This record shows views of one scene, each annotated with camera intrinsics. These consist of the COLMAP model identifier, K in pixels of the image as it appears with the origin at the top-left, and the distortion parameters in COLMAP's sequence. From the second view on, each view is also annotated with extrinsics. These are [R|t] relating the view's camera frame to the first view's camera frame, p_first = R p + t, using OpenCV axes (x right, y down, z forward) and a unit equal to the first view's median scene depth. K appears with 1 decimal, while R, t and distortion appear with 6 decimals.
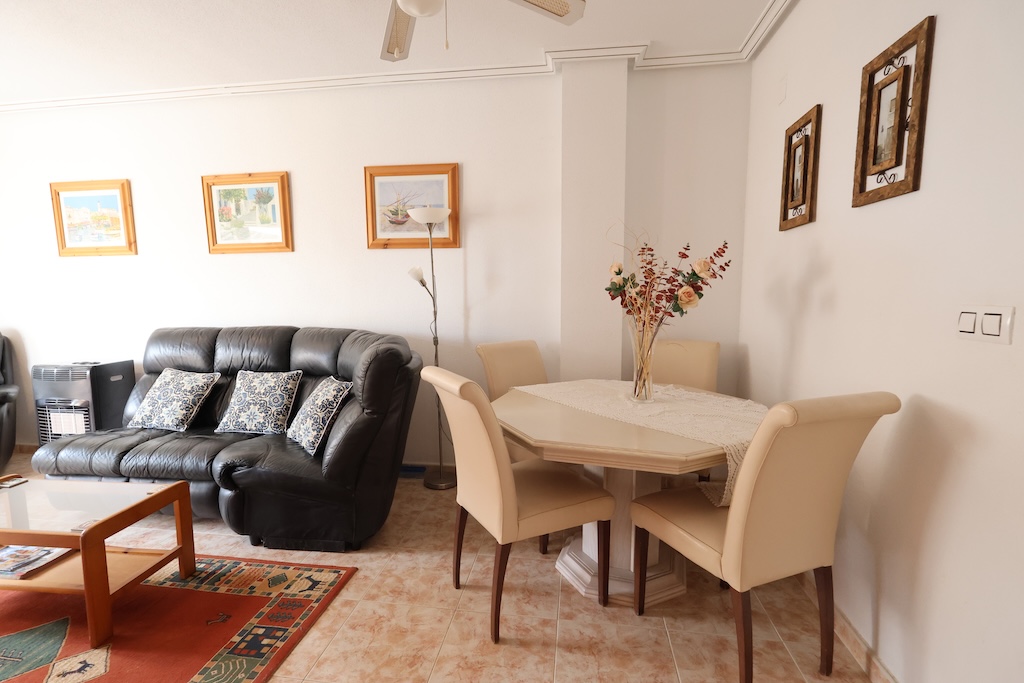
lens RADIAL K [[473.1, 0, 508.9], [0, 473.1, 344.5], [0, 0, 1]] dist [-0.002646, 0.000814]
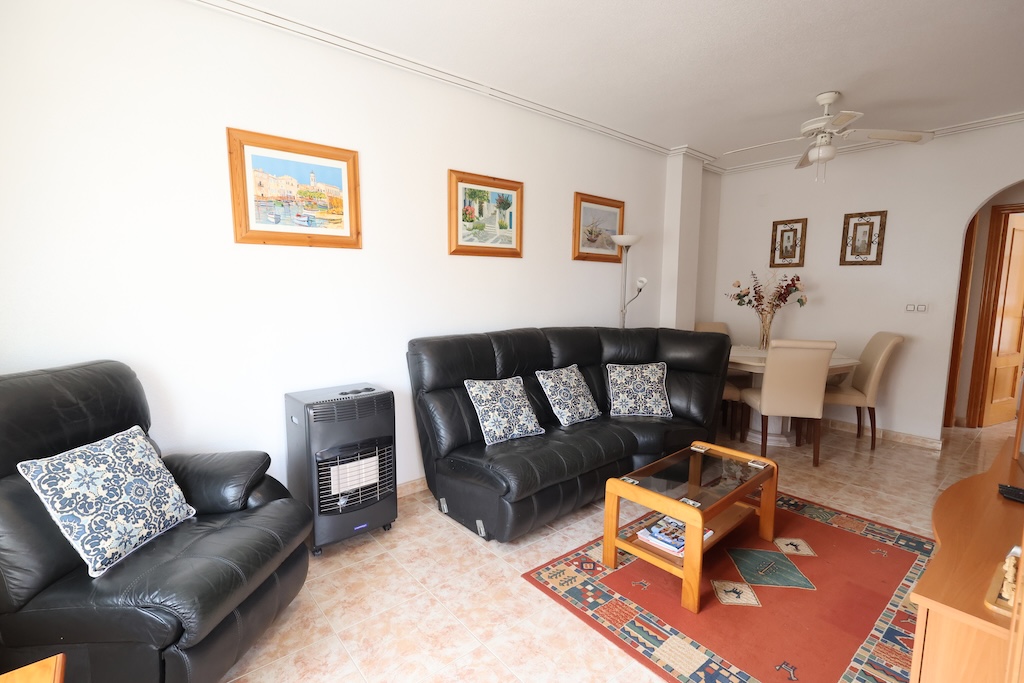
lens RADIAL K [[473.1, 0, 508.8], [0, 473.1, 343.9], [0, 0, 1]] dist [-0.002646, 0.000814]
pose [[0.671179, -0.080206, 0.736944, -1.372194], [0.071354, 0.996503, 0.043468, -0.055561], [-0.737853, 0.023409, 0.674555, 0.328995]]
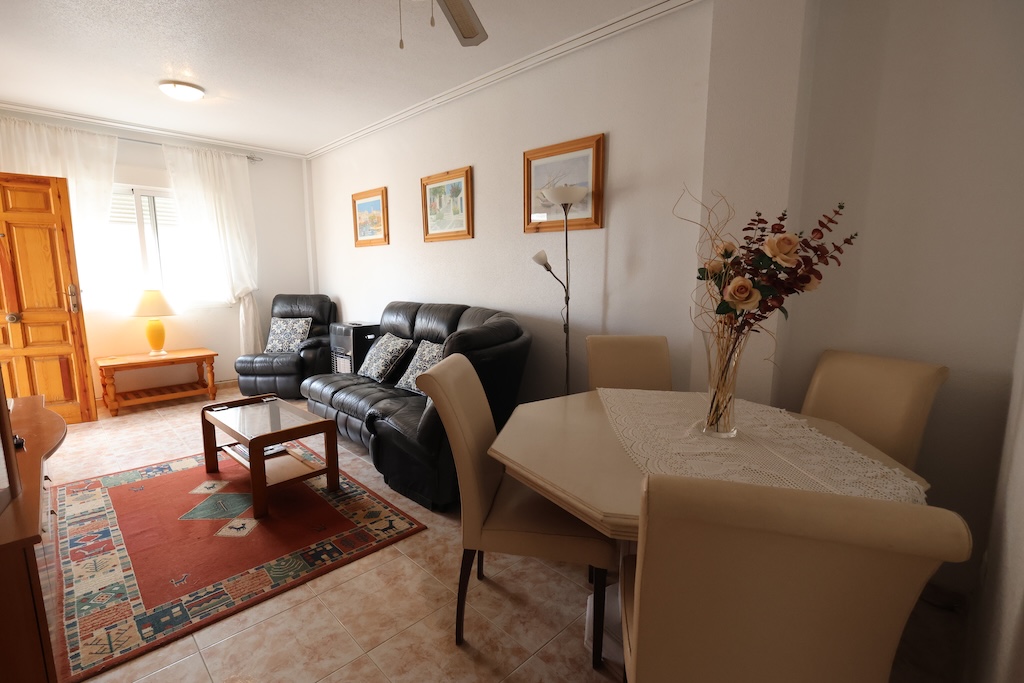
lens RADIAL K [[473.1, 0, 509.1], [0, 473.1, 343.2], [0, 0, 1]] dist [-0.002646, 0.000814]
pose [[0.798111, 0.096787, -0.594685, 0.322821], [-0.071732, 0.995257, 0.065712, -0.031217], [0.598225, -0.009788, 0.801268, 0.163905]]
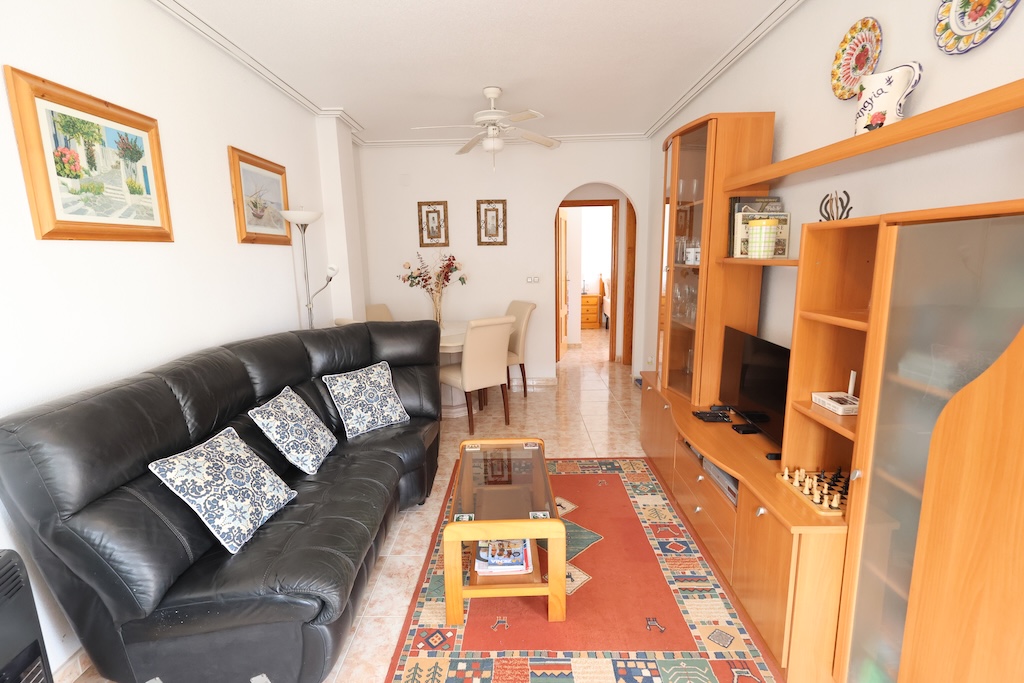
lens RADIAL K [[473.1, 0, 511.6], [0, 473.1, 344.0], [0, 0, 1]] dist [-0.002646, 0.000814]
pose [[-0.129043, -0.178729, 0.975399, -1.295659], [0.129209, 0.972207, 0.195238, -0.132779], [-0.983185, 0.151224, -0.102364, 0.658195]]
